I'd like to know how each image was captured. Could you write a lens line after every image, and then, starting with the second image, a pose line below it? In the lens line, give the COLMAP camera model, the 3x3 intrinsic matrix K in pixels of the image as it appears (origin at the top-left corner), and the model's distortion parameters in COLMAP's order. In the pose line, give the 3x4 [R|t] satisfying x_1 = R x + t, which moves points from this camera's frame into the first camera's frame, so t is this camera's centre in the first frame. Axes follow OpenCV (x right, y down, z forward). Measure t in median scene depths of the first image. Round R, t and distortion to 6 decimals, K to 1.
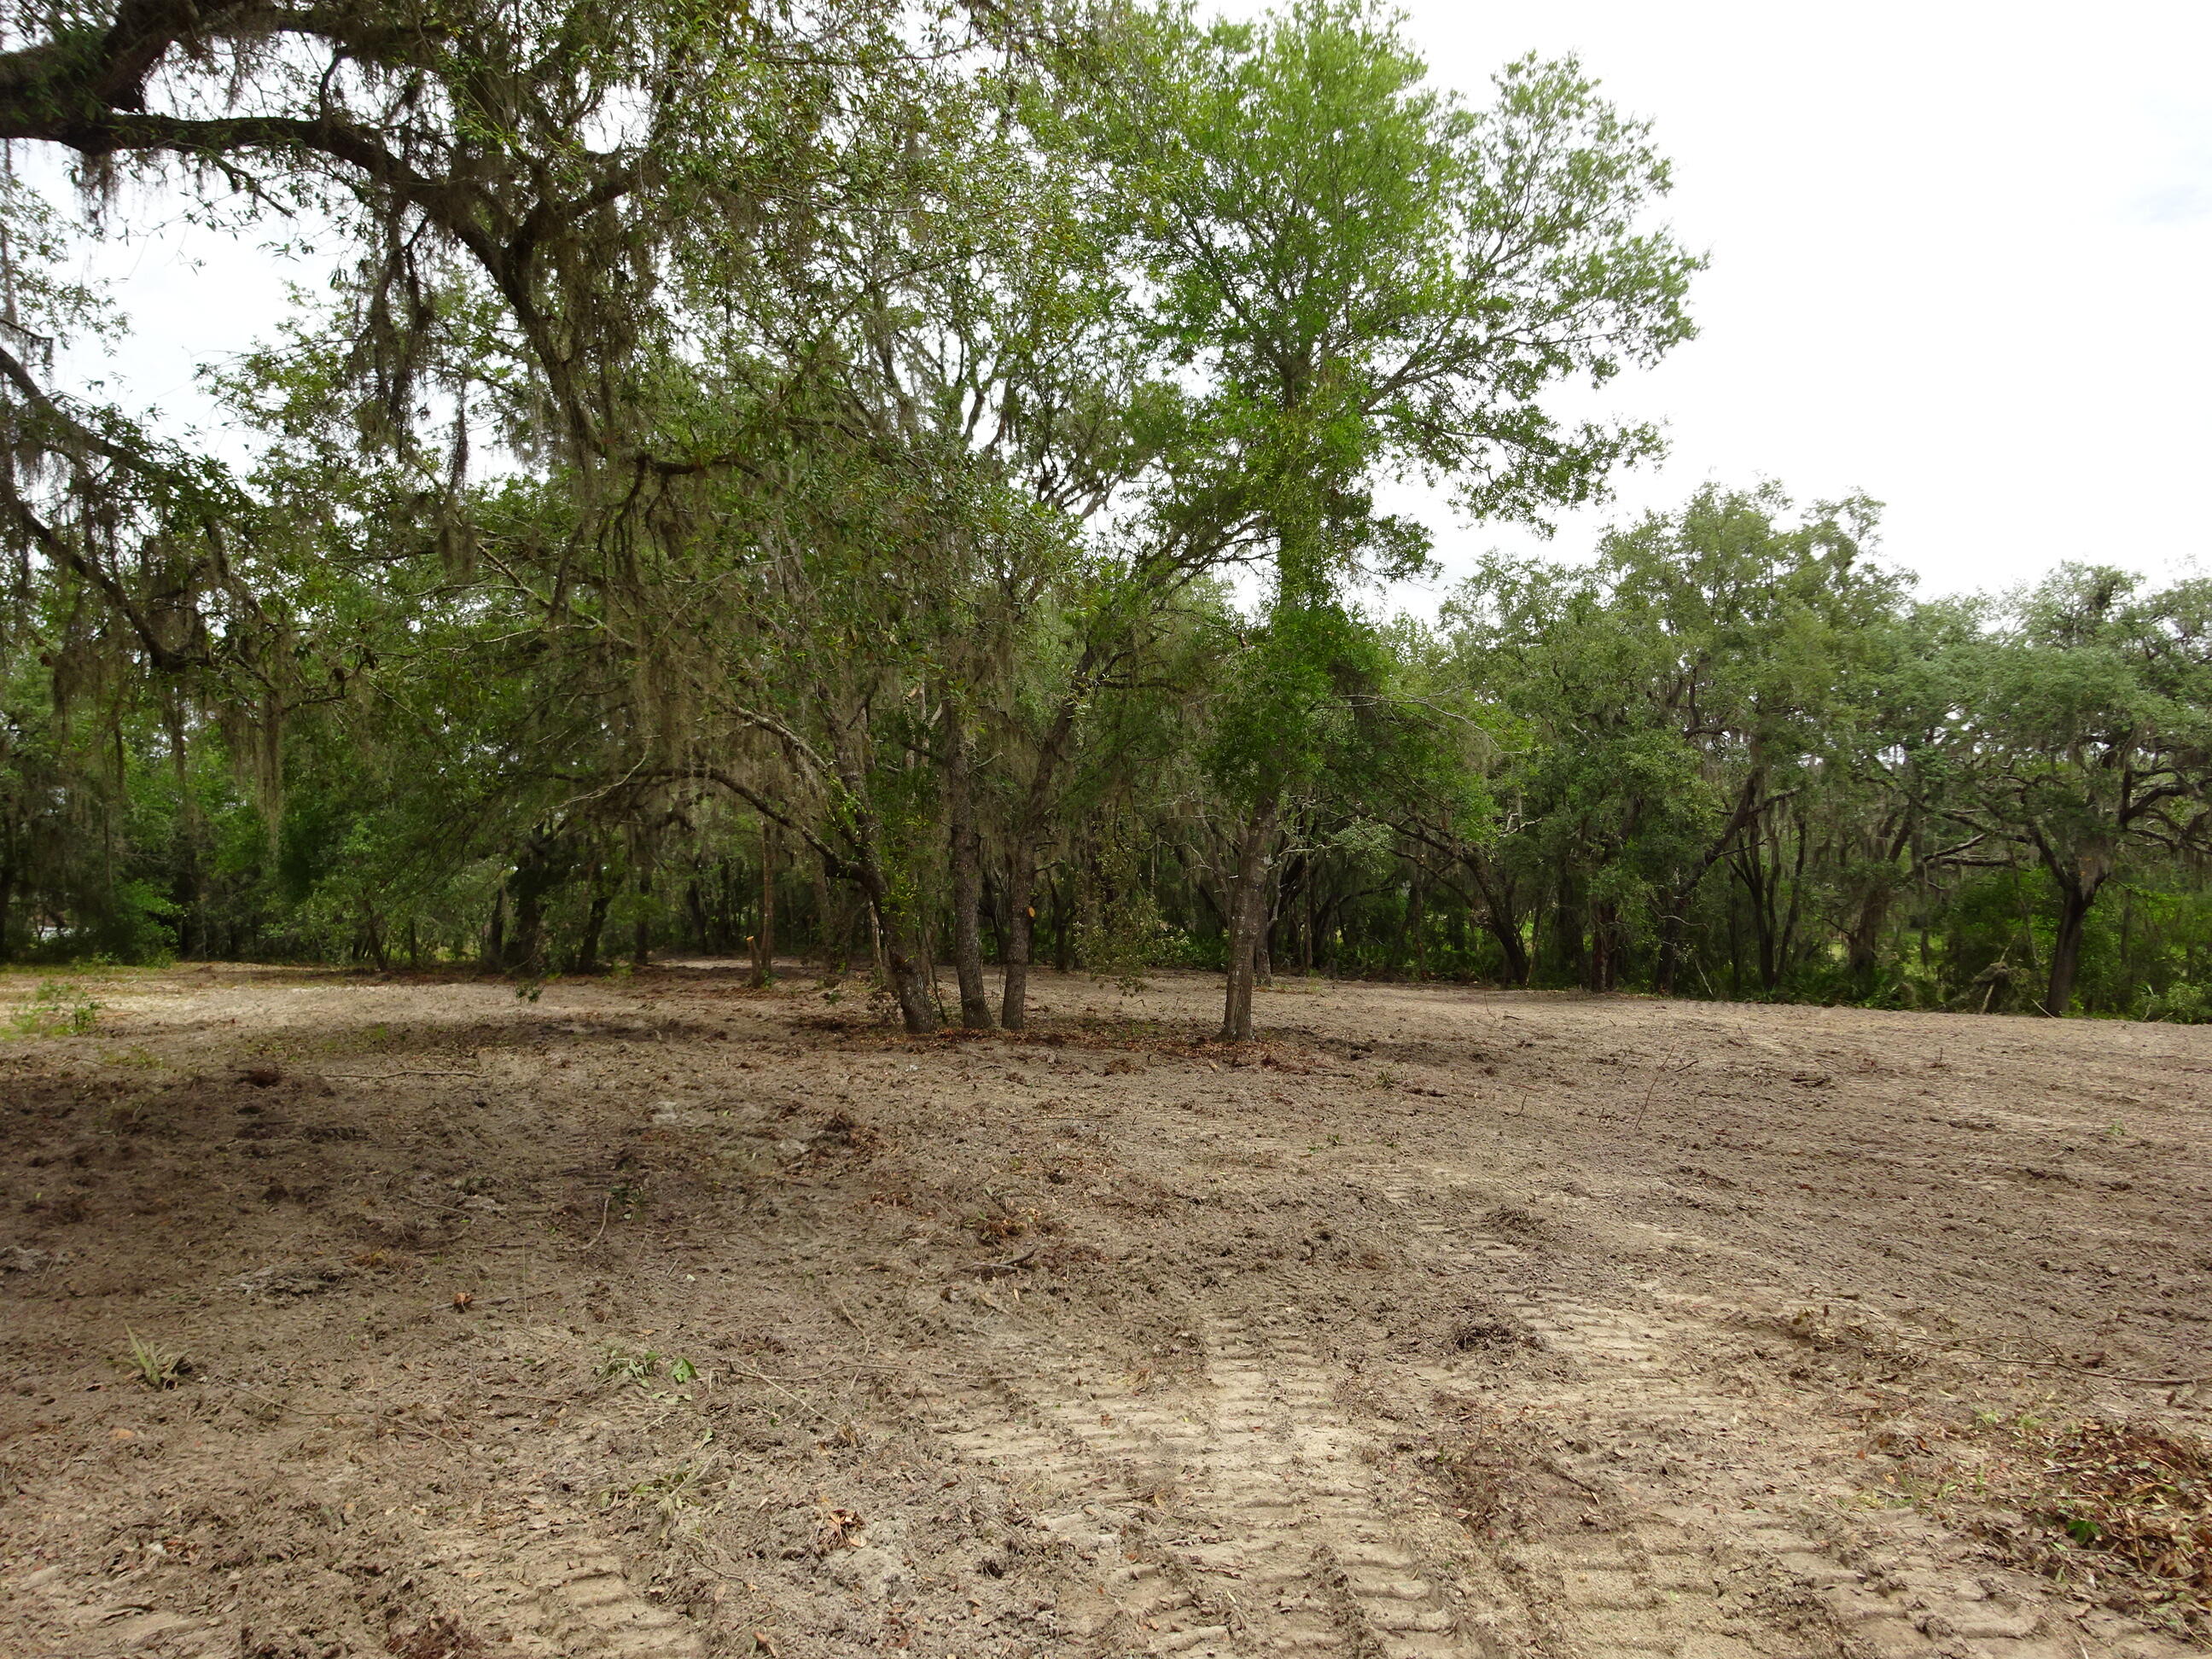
lens RADIAL K [[1639.1, 0, 1095.6], [0, 1639.1, 827.8], [0, 0, 1]] dist [-0.000537, -0.008762]
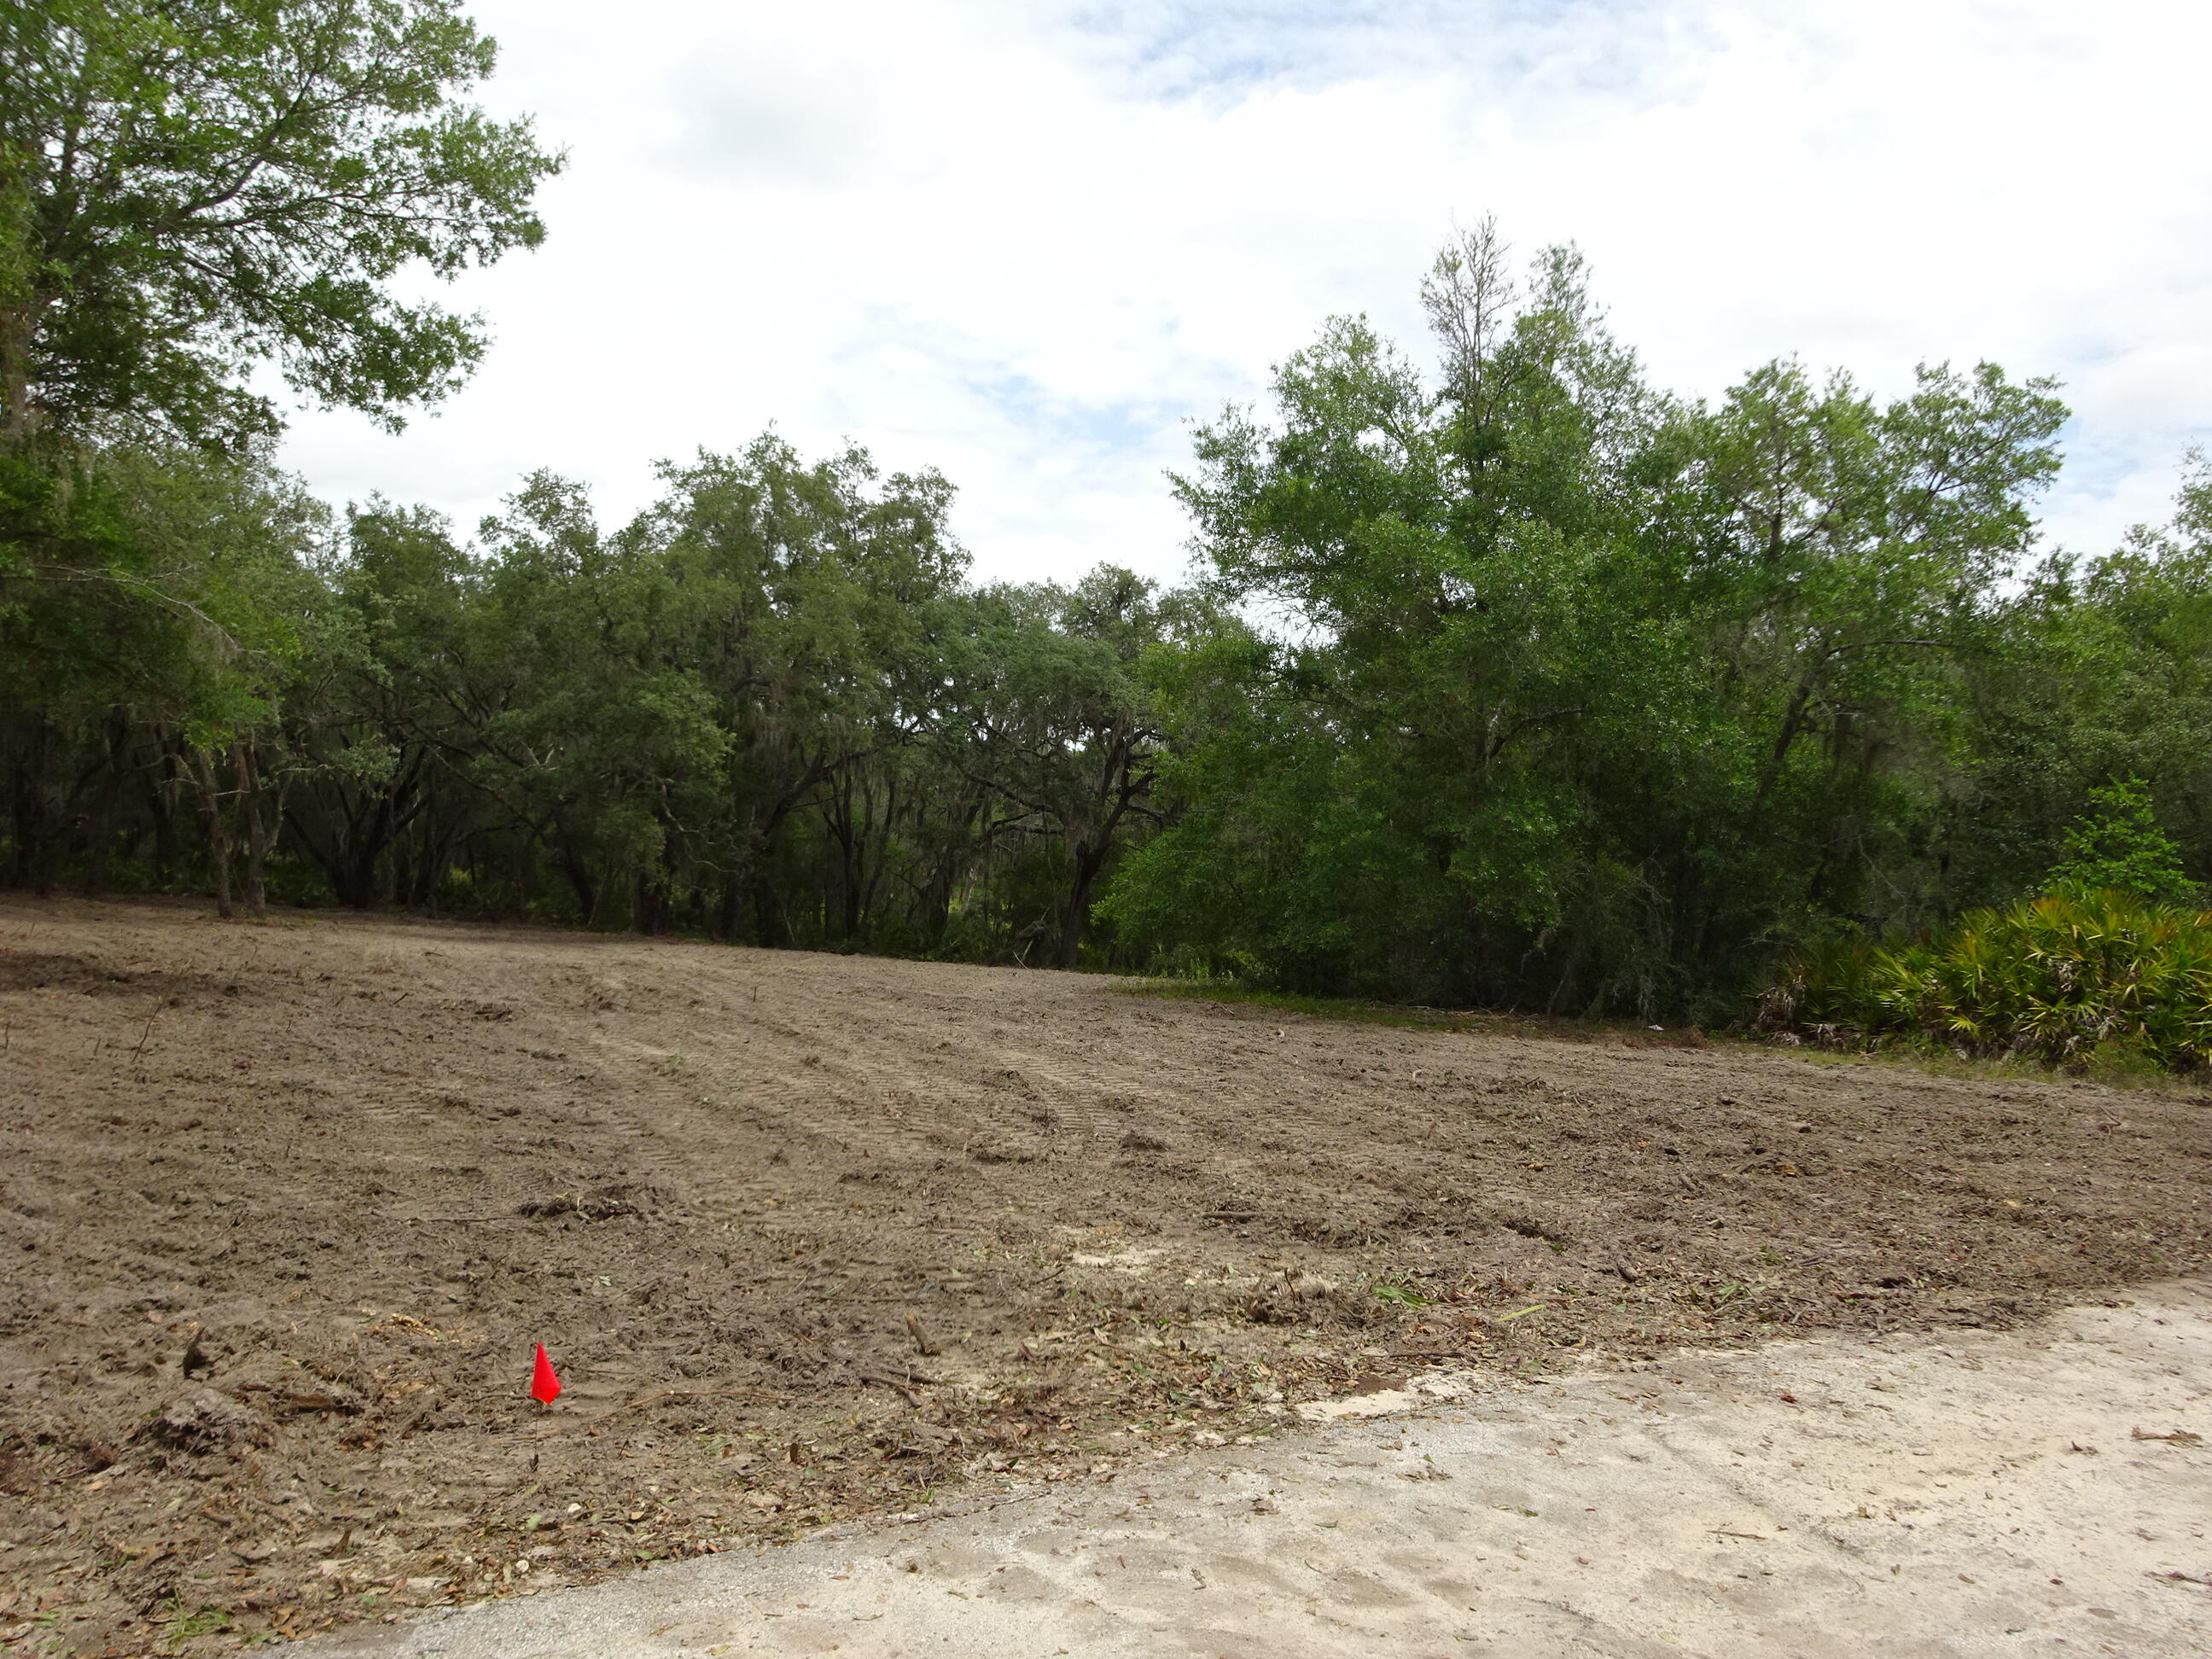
lens RADIAL K [[1644.0, 0, 1099.4], [0, 1644.0, 823.5], [0, 0, 1]] dist [-0.010115, 0.011649]
pose [[0.893388, 0.058077, 0.445517, 0.236276], [-0.070183, 0.997477, 0.010707, 0.005466], [-0.443771, -0.040833, 0.895209, -0.015311]]
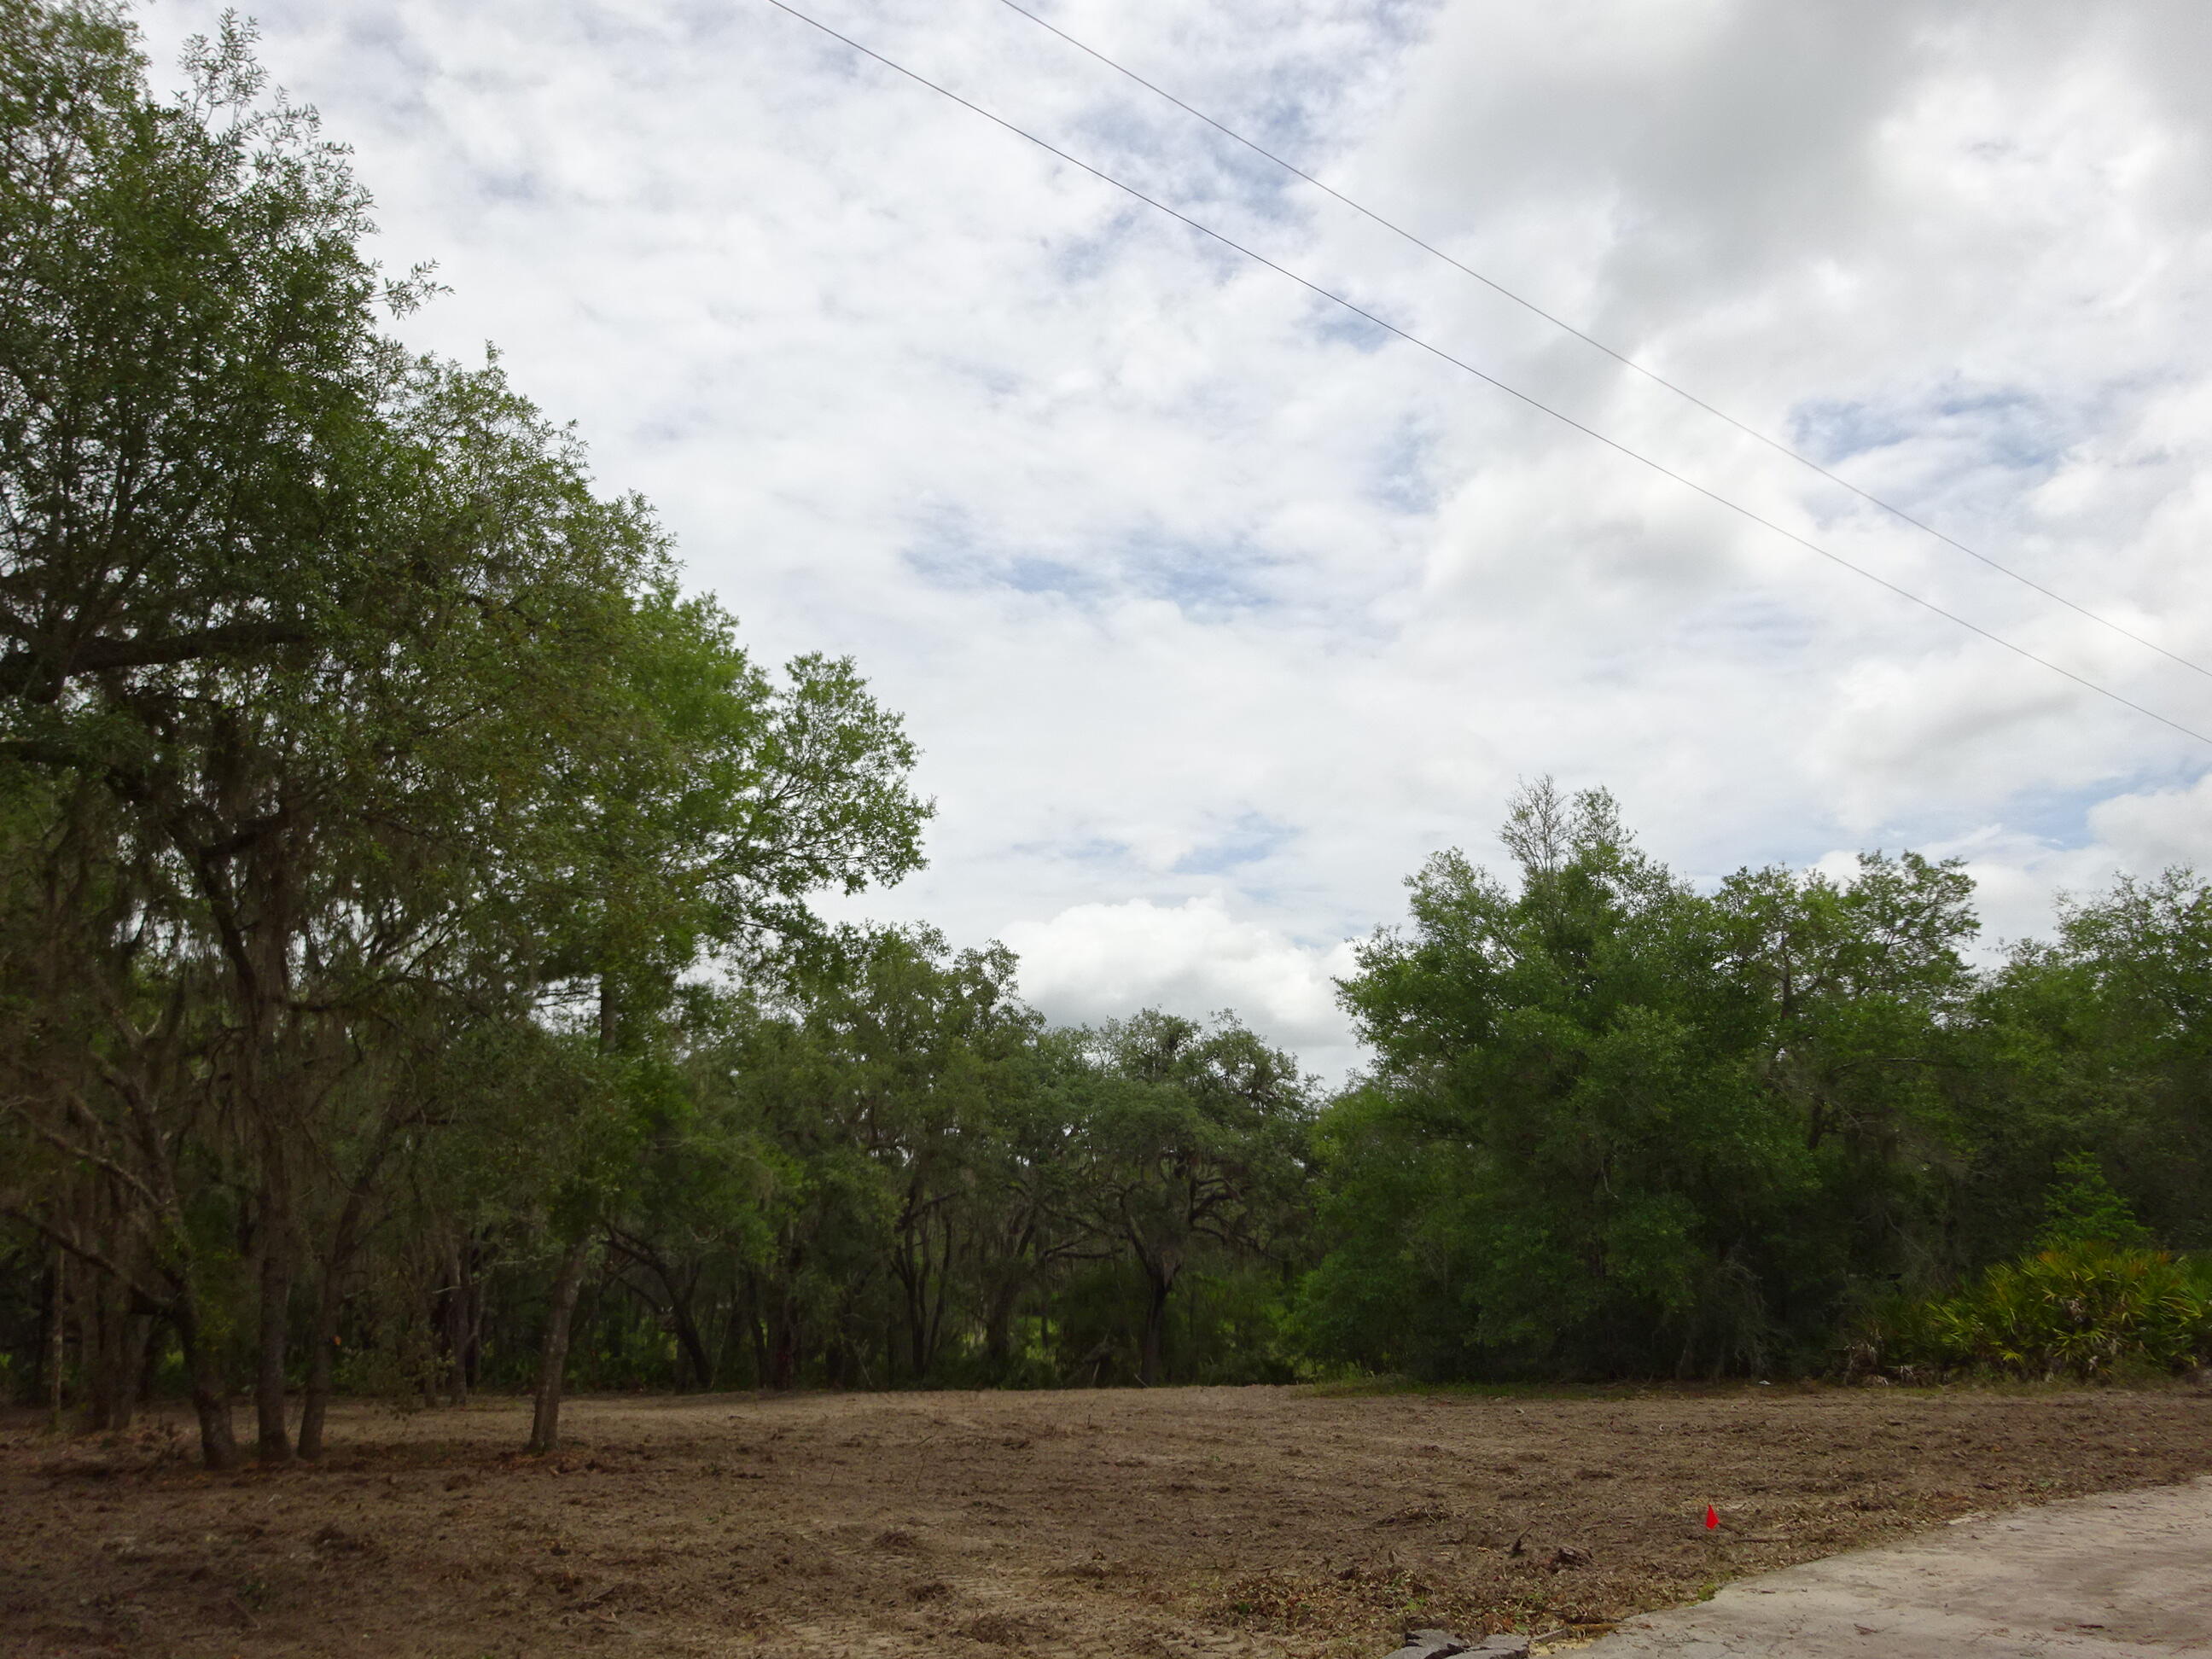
lens RADIAL K [[1628.8, 0, 1103.2], [0, 1628.8, 822.7], [0, 0, 1]] dist [0.002593, -0.008733]
pose [[0.870105, 0.102790, 0.482029, -0.142576], [0.015084, 0.971999, -0.234501, -0.018744], [-0.492636, 0.211312, 0.844190, -0.193229]]
